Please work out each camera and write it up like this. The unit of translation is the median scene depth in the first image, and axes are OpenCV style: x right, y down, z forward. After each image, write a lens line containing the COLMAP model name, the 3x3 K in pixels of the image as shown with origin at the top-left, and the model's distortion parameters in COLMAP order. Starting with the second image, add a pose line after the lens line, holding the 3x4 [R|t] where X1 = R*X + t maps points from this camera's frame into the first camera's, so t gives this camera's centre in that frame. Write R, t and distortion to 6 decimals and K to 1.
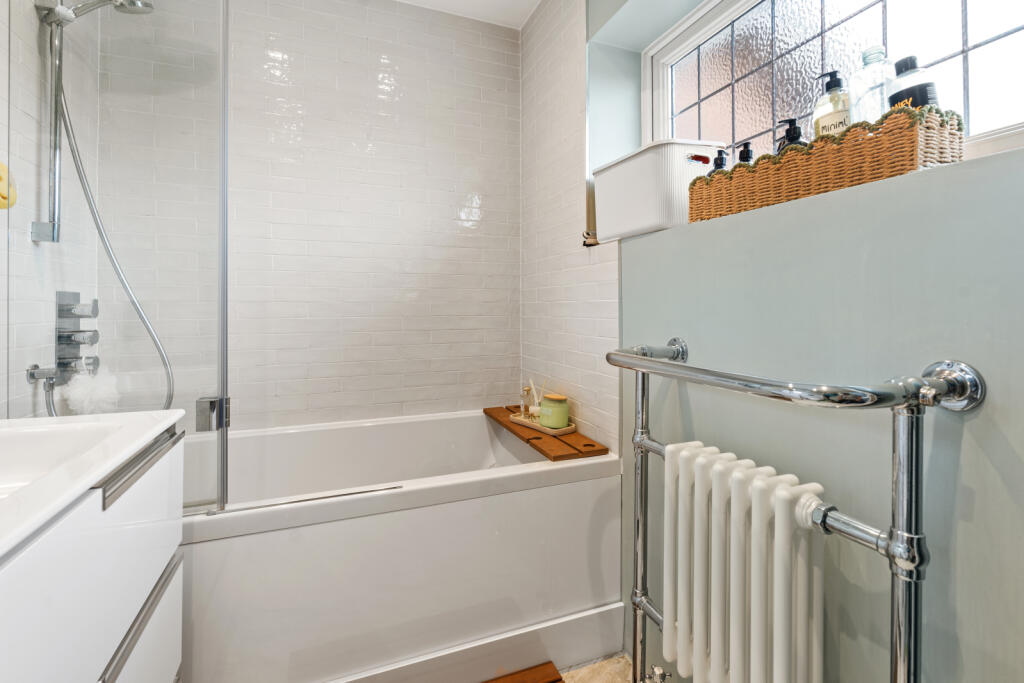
lens RADIAL K [[468.5, 0, 513.1], [0, 468.5, 303.4], [0, 0, 1]] dist [-0.000904, 0.000531]
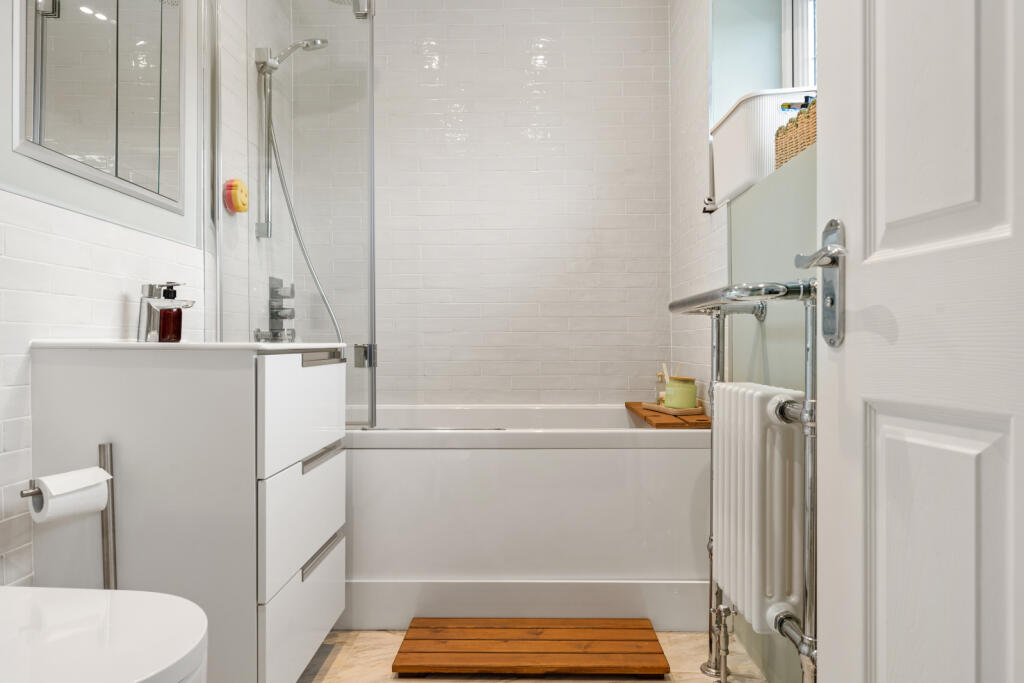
lens RADIAL K [[669.5, 0, 512.0], [0, 669.5, 341.5], [0, 0, 1]] dist [0.007295, 0.000864]
pose [[0.920277, -0.003332, -0.391253, 0.363454], [0.005513, 0.999975, 0.004452, 0.143931], [0.391228, -0.006254, 0.920273, -0.437562]]
